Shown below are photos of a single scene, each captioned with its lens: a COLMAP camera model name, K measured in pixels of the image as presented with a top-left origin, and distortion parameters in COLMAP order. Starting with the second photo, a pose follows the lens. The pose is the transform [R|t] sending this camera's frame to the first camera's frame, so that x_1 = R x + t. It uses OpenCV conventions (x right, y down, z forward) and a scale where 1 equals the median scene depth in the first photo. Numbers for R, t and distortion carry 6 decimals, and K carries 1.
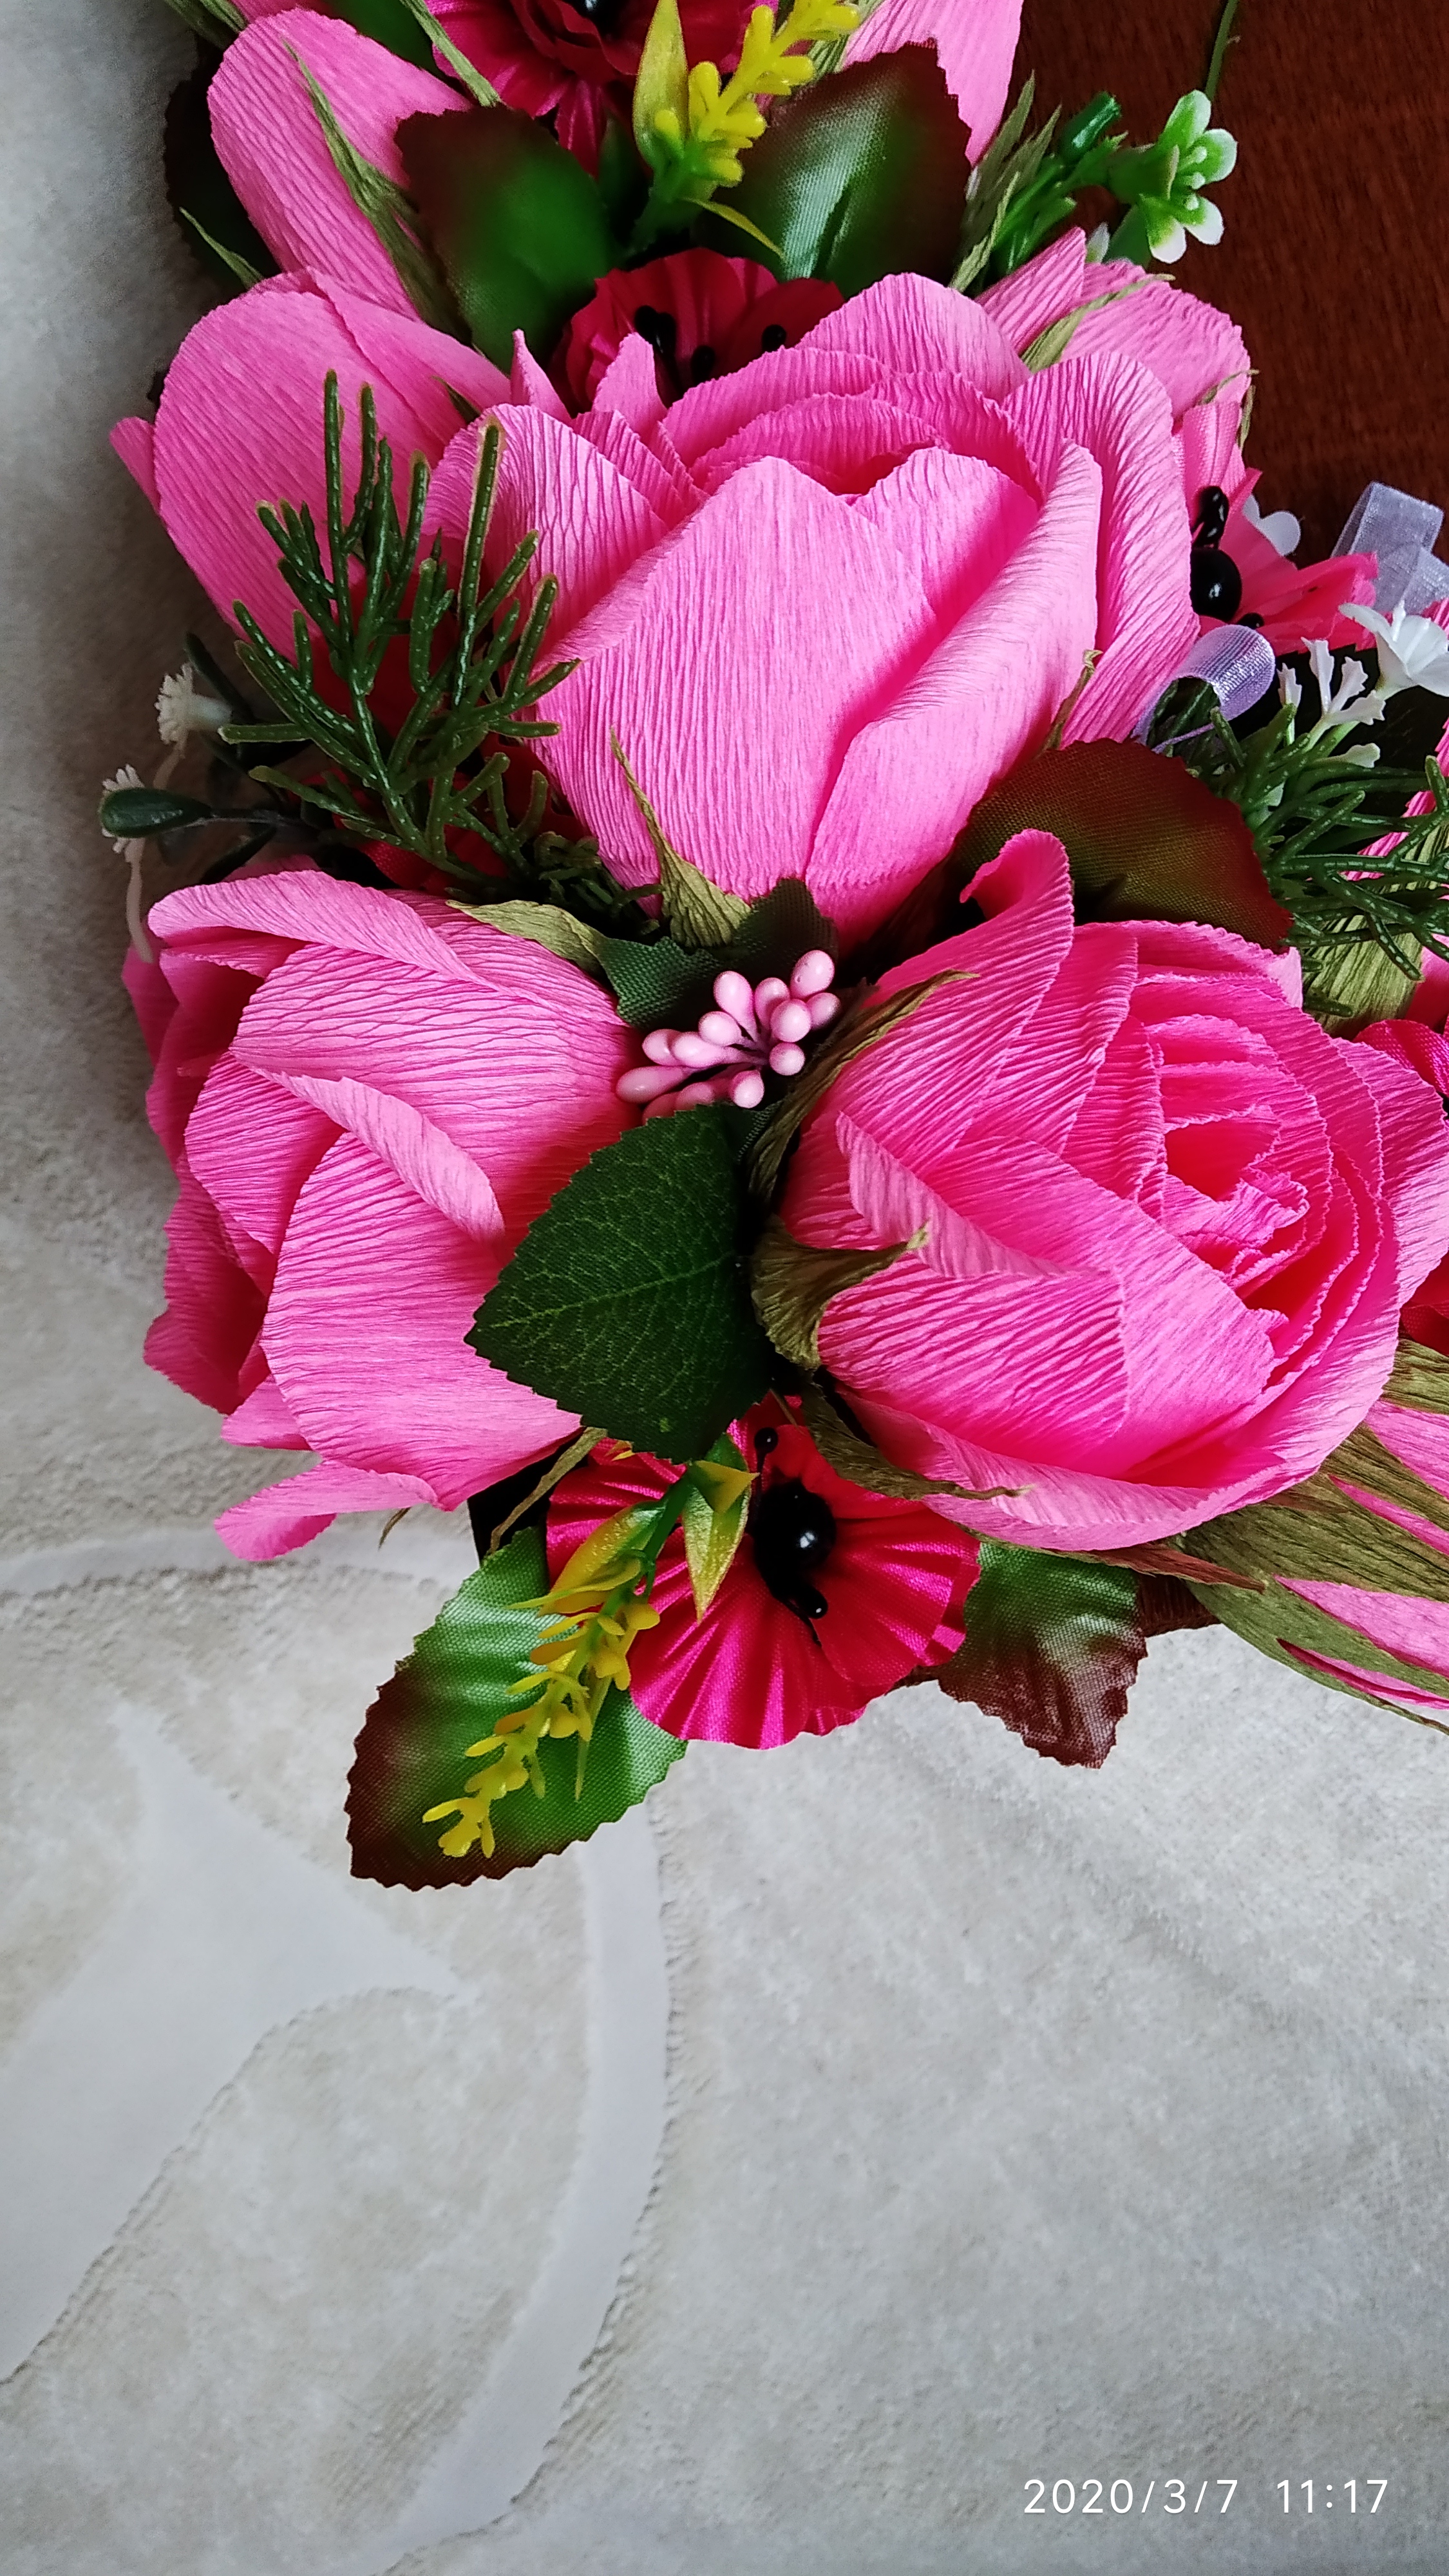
lens RADIAL K [[1960.3, 0, 730.1], [0, 1960.3, 1293.6], [0, 0, 1]] dist [0.050093, -0.060746]
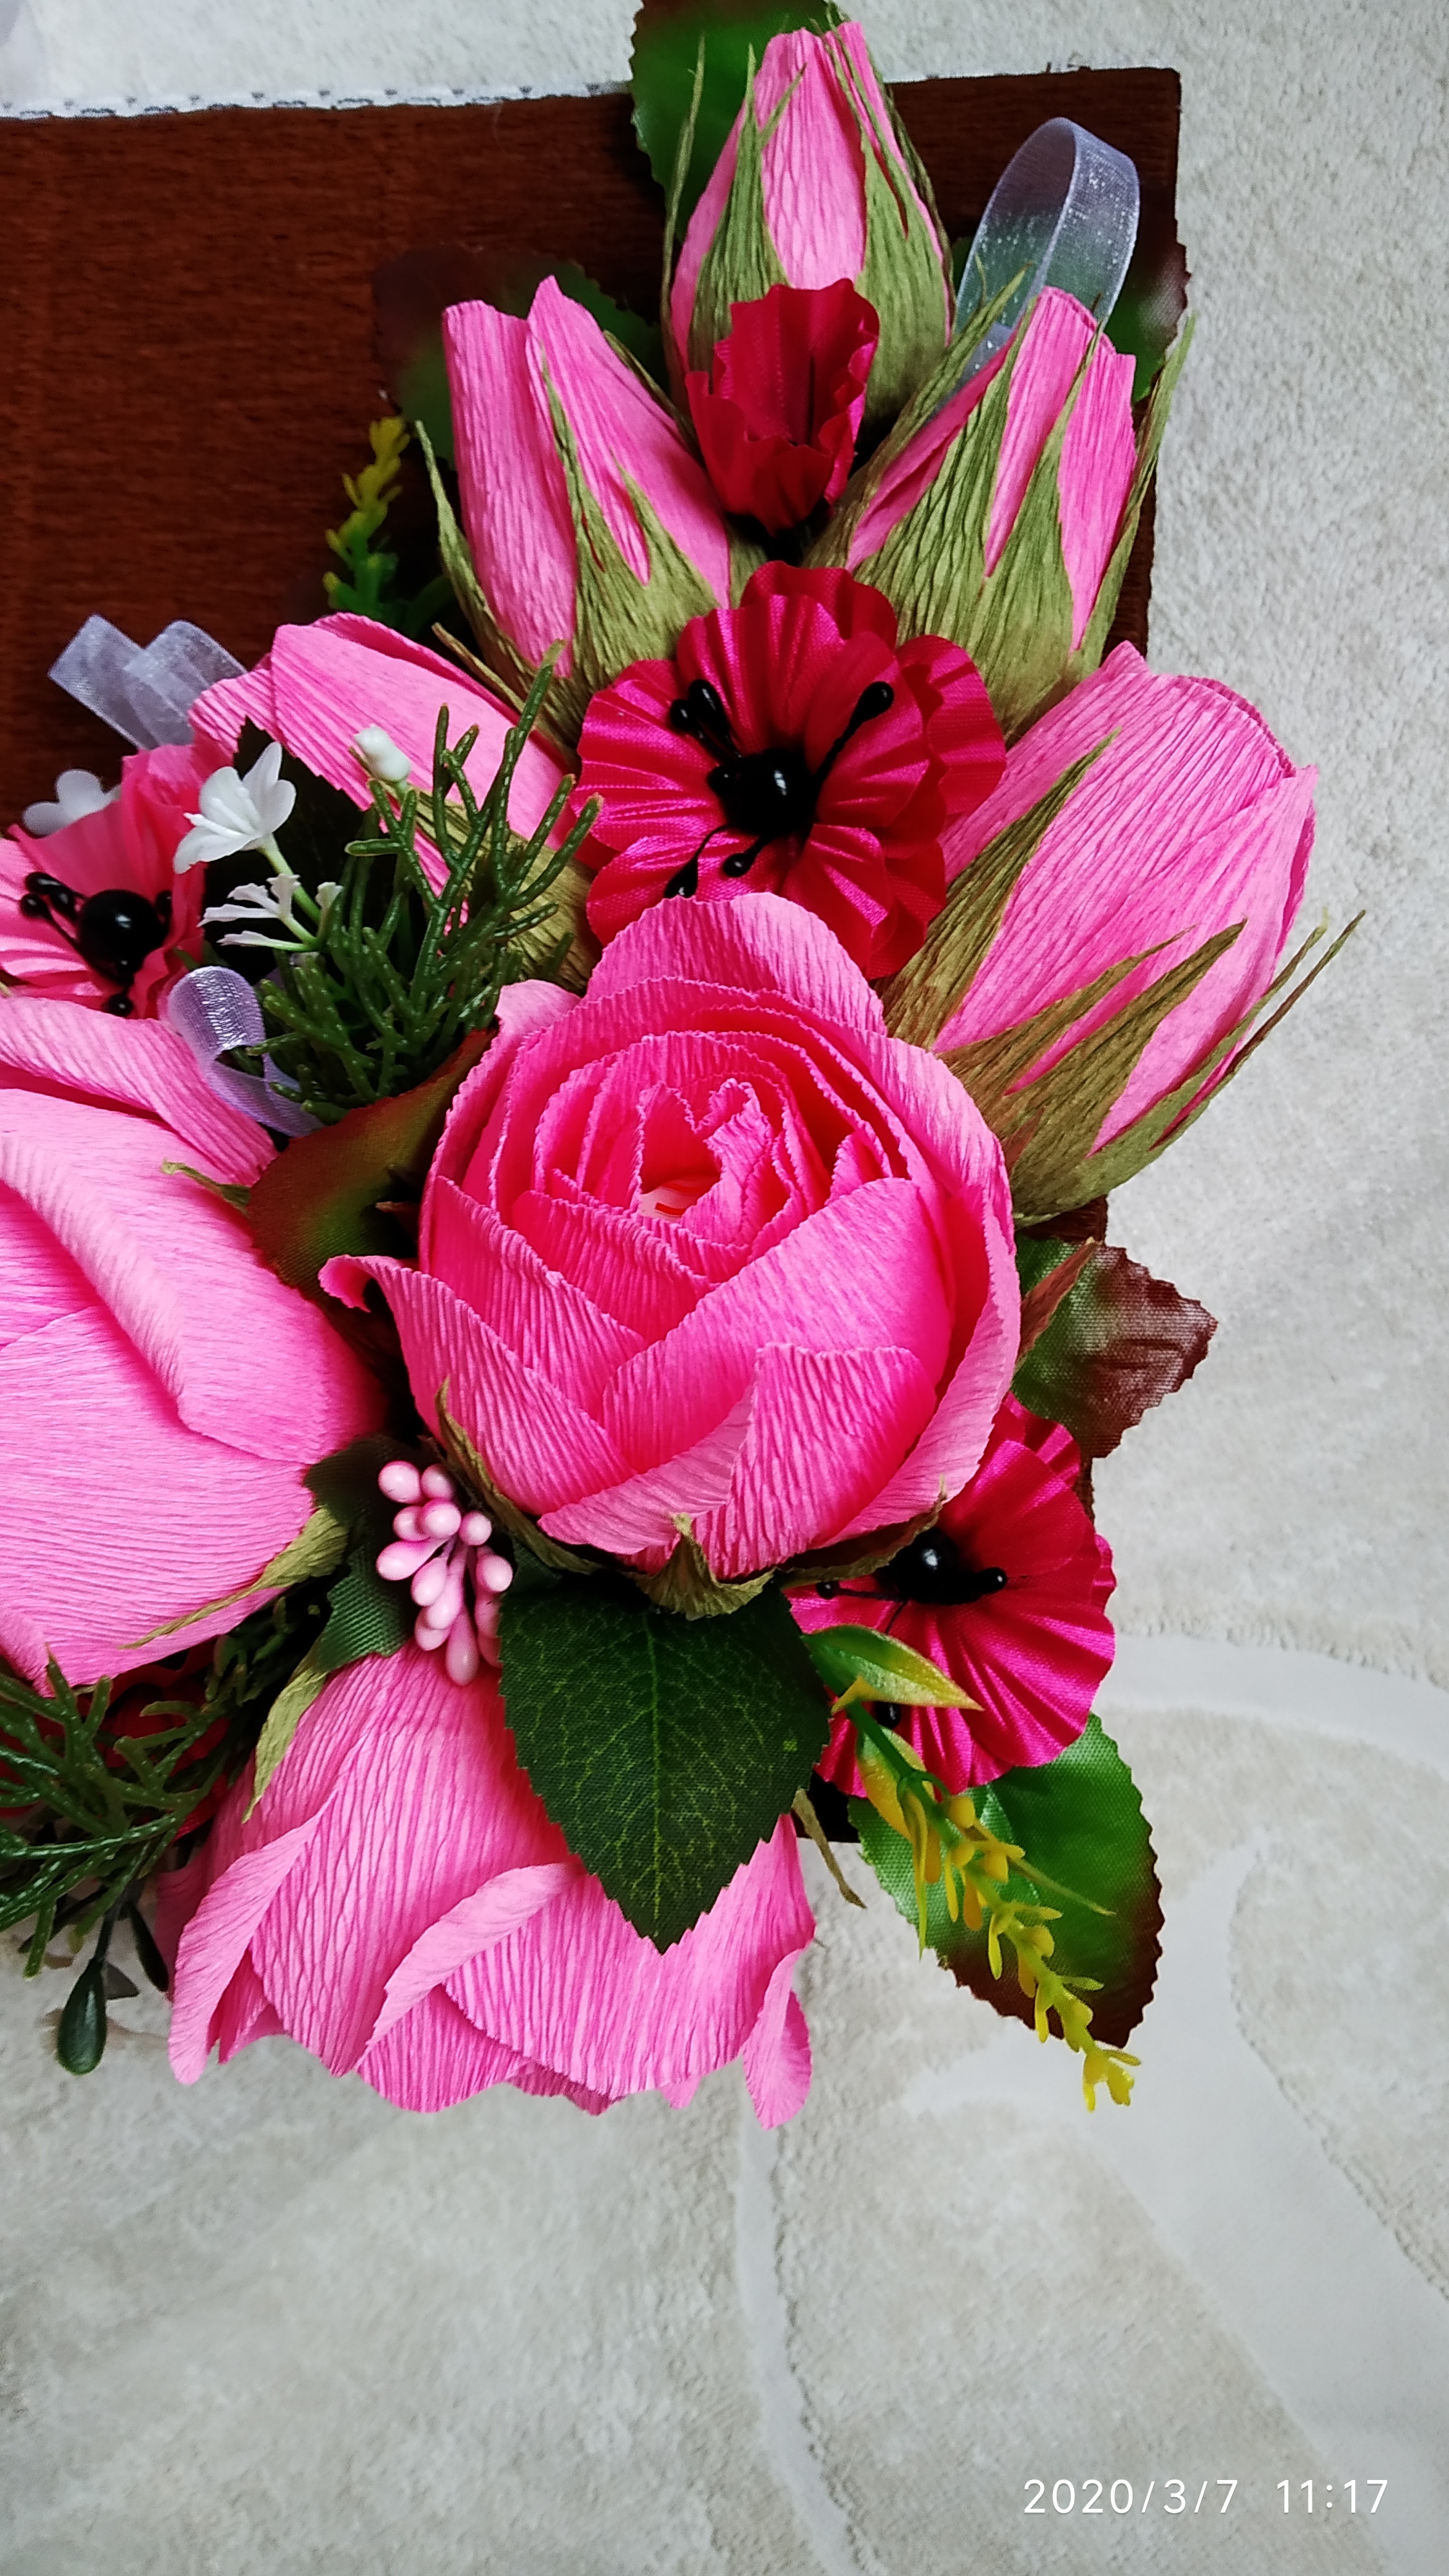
lens RADIAL K [[1960.3, 0, 719.6], [0, 1960.3, 1292.3], [0, 0, 1]] dist [0.050093, -0.060746]
pose [[0.259955, -0.964431, -0.047910, 0.231123], [0.965140, 0.257941, 0.044401, -0.074422], [-0.030464, -0.057782, 0.997864, -0.018657]]
